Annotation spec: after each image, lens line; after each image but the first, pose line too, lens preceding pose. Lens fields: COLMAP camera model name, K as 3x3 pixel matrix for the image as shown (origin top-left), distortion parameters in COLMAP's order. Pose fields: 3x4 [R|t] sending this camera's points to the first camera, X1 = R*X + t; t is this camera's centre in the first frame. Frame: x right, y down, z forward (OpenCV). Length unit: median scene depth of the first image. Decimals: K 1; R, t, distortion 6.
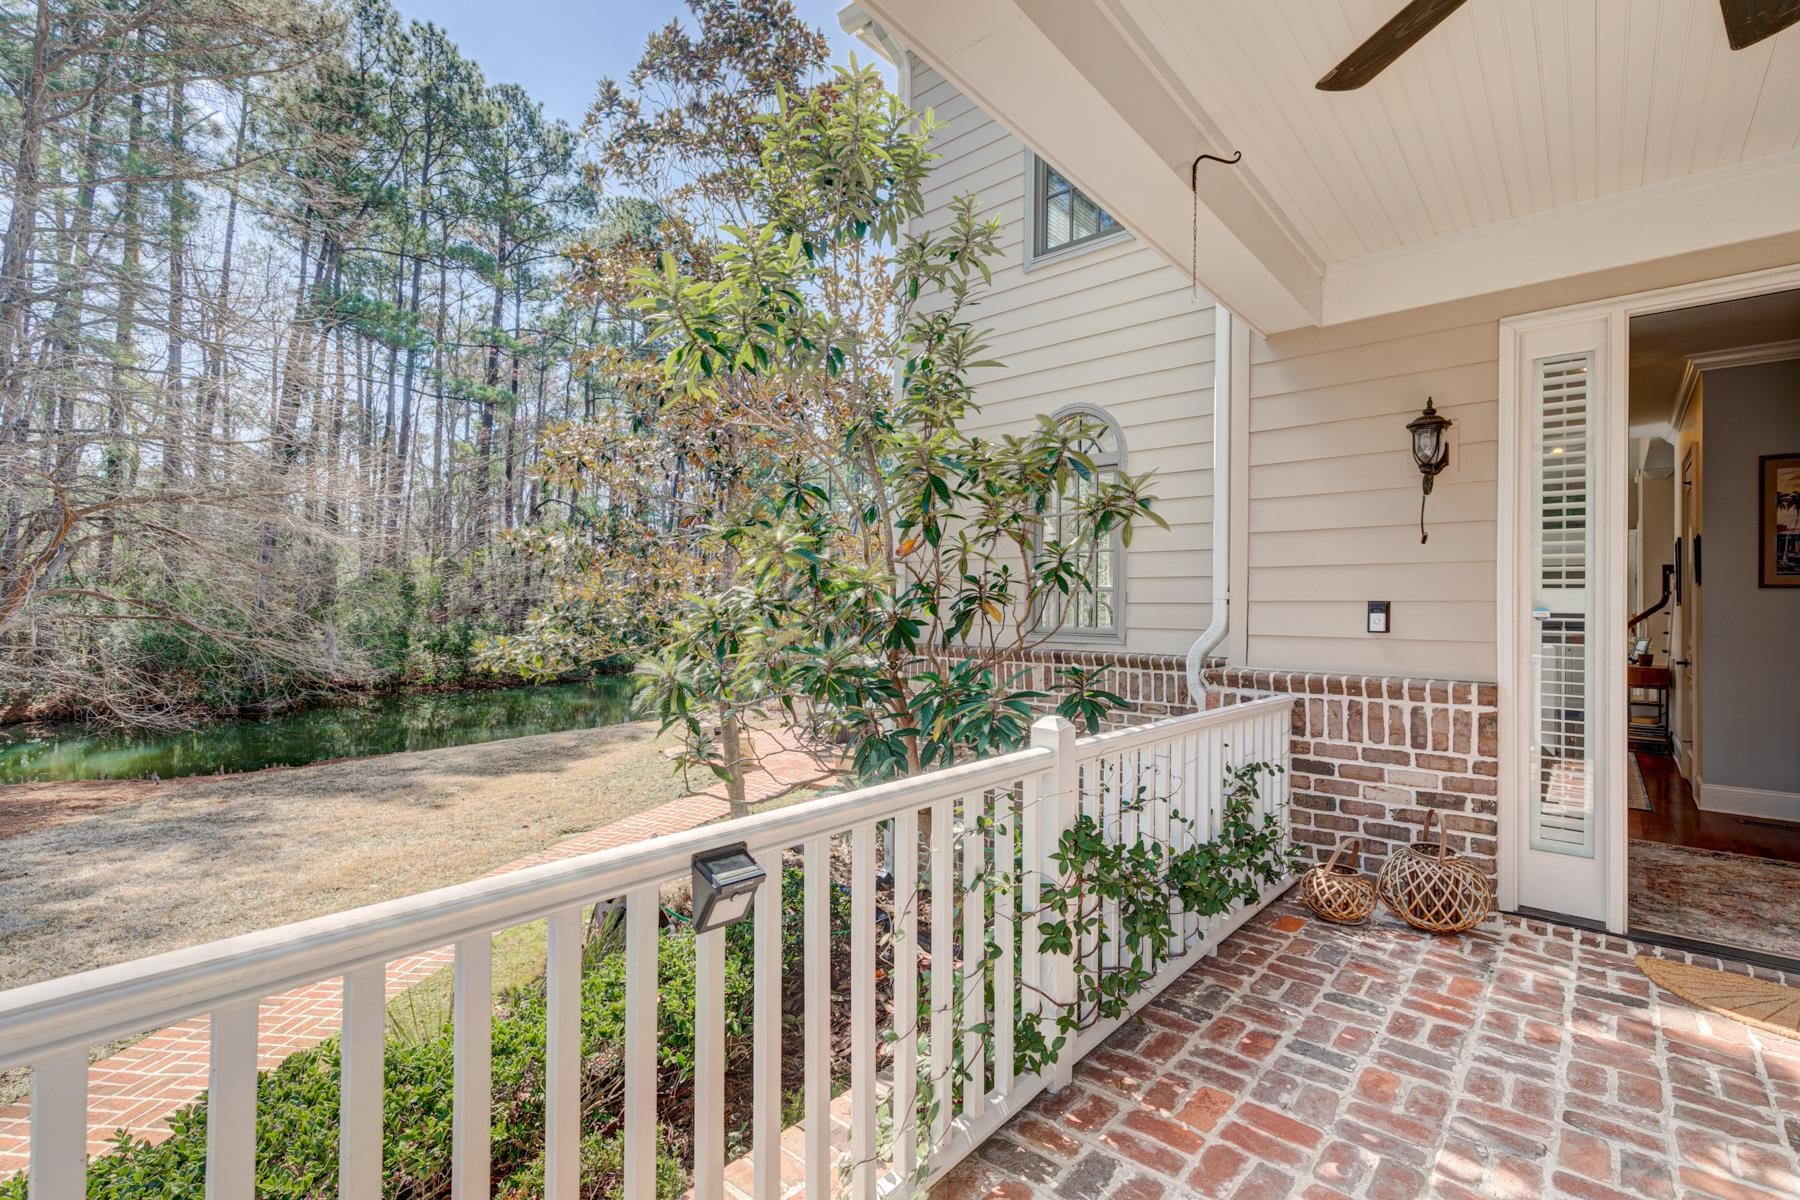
lens RADIAL K [[806.8, 0, 903.0], [0, 806.8, 602.7], [0, 0, 1]] dist [0.003001, -0.000831]
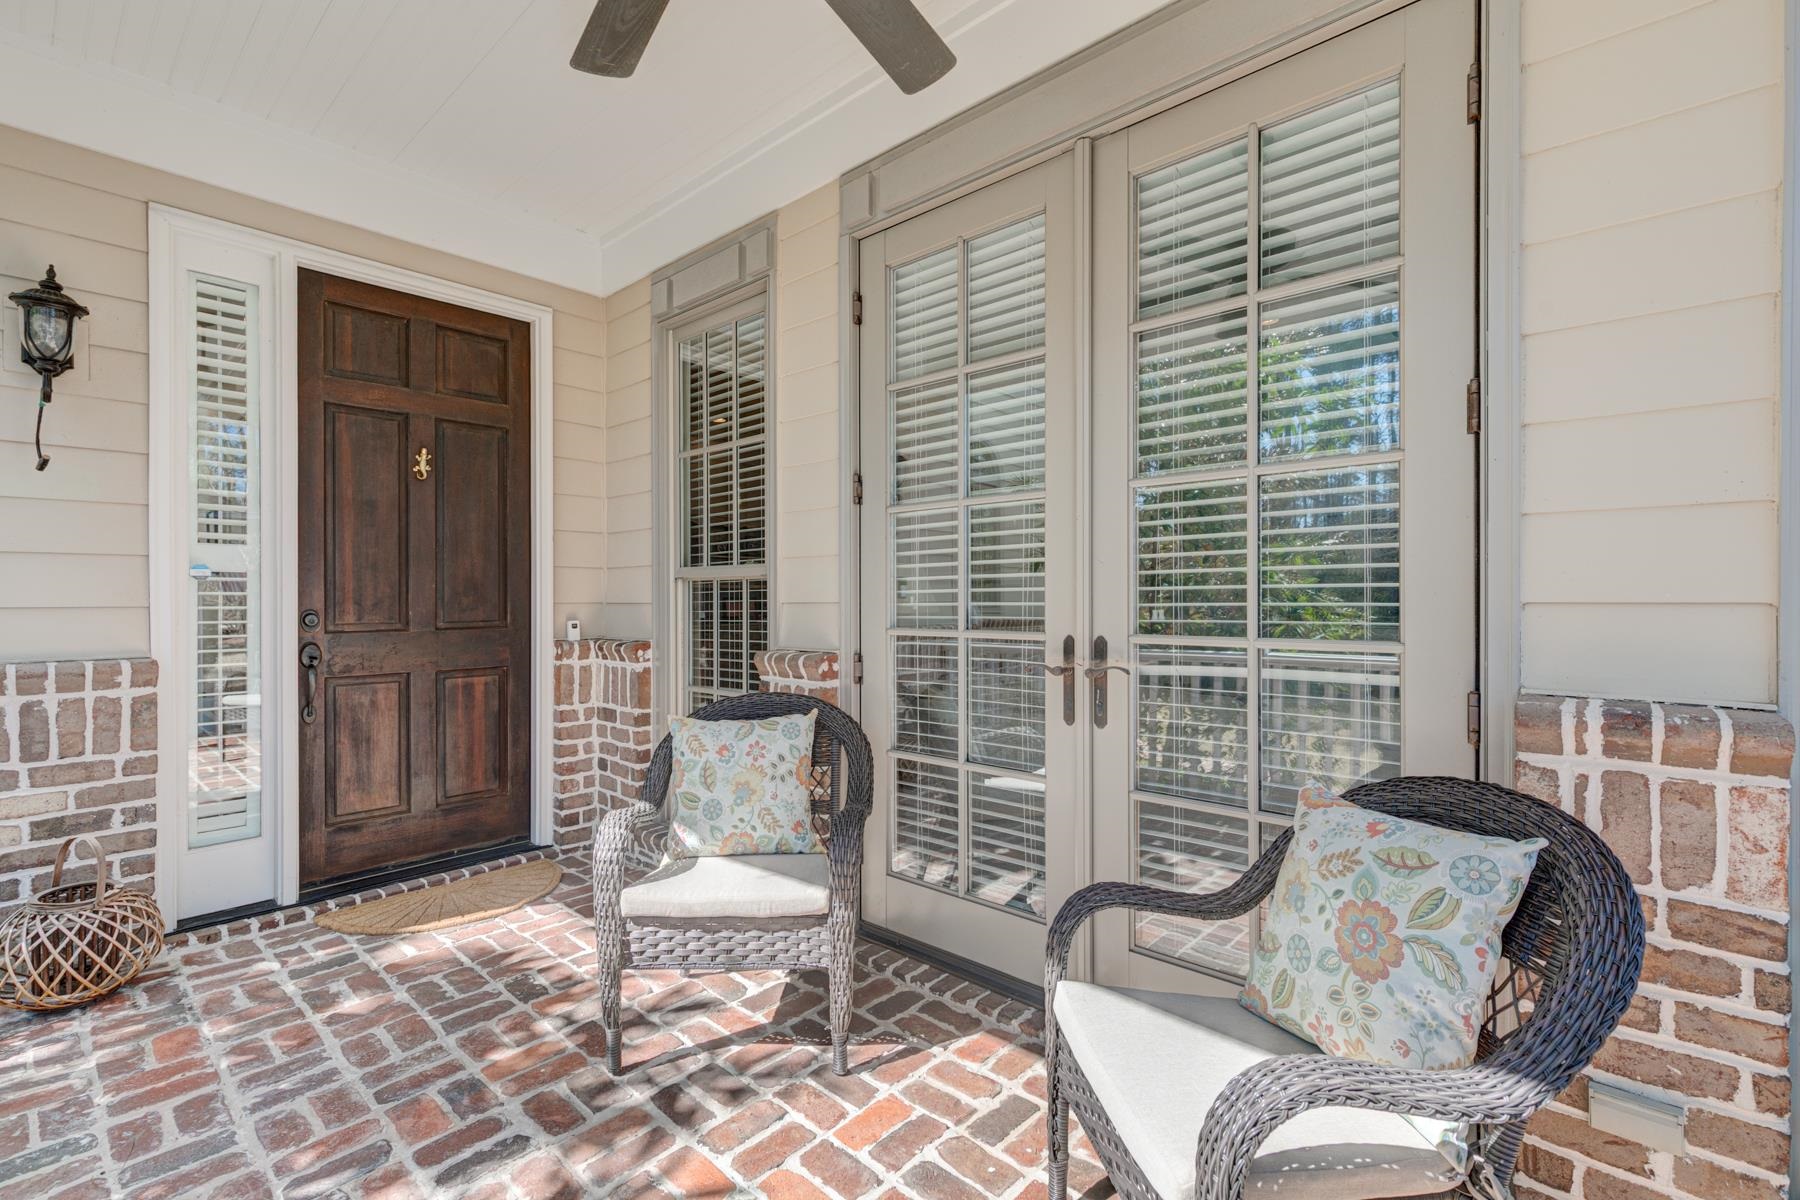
lens RADIAL K [[806.8, 0, 903.3], [0, 806.8, 603.2], [0, 0, 1]] dist [0.003001, -0.000831]
pose [[0.001765, -0.016529, 0.999862, -0.068594], [-0.007032, 0.999838, 0.016541, 0.027767], [-0.999974, -0.007060, 0.001649, 0.258800]]
